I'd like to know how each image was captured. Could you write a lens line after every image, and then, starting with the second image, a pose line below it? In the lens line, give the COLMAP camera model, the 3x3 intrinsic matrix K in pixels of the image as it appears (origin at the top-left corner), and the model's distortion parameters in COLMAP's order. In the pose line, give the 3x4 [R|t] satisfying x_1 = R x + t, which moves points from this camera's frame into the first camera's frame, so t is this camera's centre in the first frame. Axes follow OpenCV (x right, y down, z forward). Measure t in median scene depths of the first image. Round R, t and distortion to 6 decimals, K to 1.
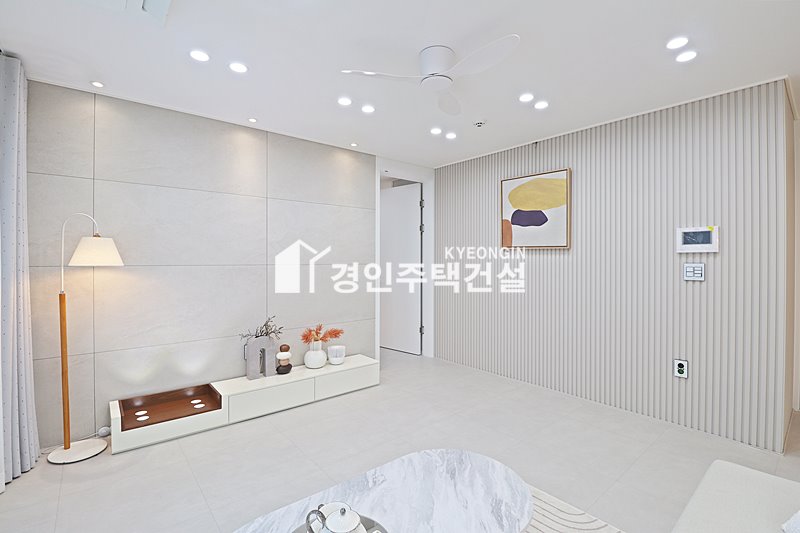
lens RADIAL K [[370.7, 0, 402.9], [0, 370.7, 265.1], [0, 0, 1]] dist [-0.001531, -0.011621]
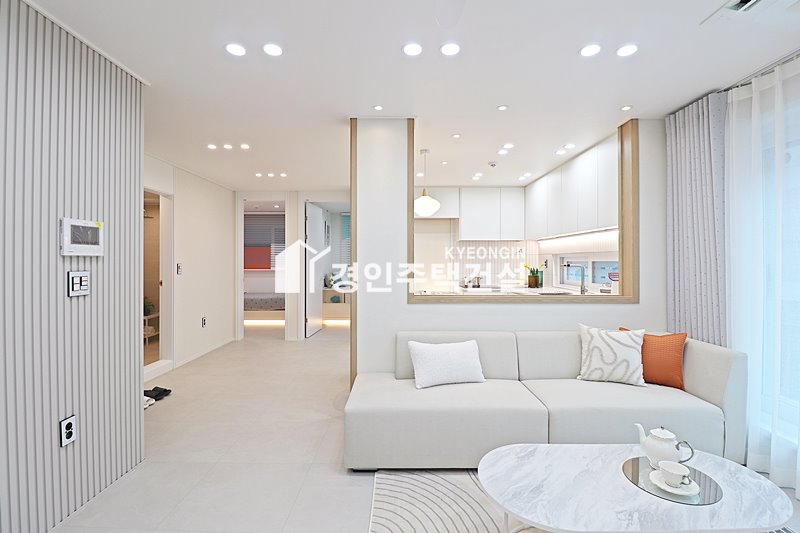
lens RADIAL K [[370.7, 0, 401.6], [0, 370.7, 261.1], [0, 0, 1]] dist [-0.001531, -0.011621]
pose [[-0.762706, -0.001044, 0.646744, -0.126114], [0.007498, 0.999917, 0.010456, -0.026417], [-0.646702, 0.012825, -0.762635, 1.121825]]
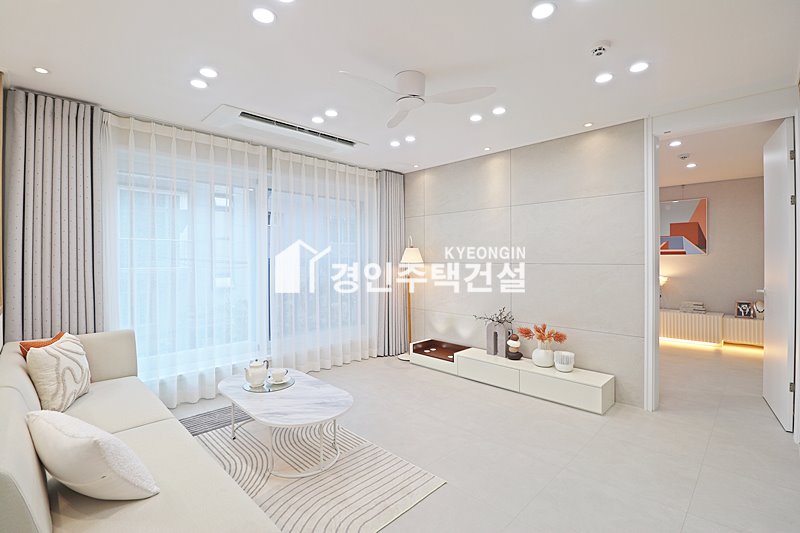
lens RADIAL K [[370.7, 0, 399.1], [0, 370.7, 260.9], [0, 0, 1]] dist [-0.001531, -0.011621]
pose [[0.086818, 0.004905, -0.996212, 0.944957], [-0.007512, 0.999963, 0.004268, -0.012508], [0.996196, 0.007113, 0.086851, 0.675810]]
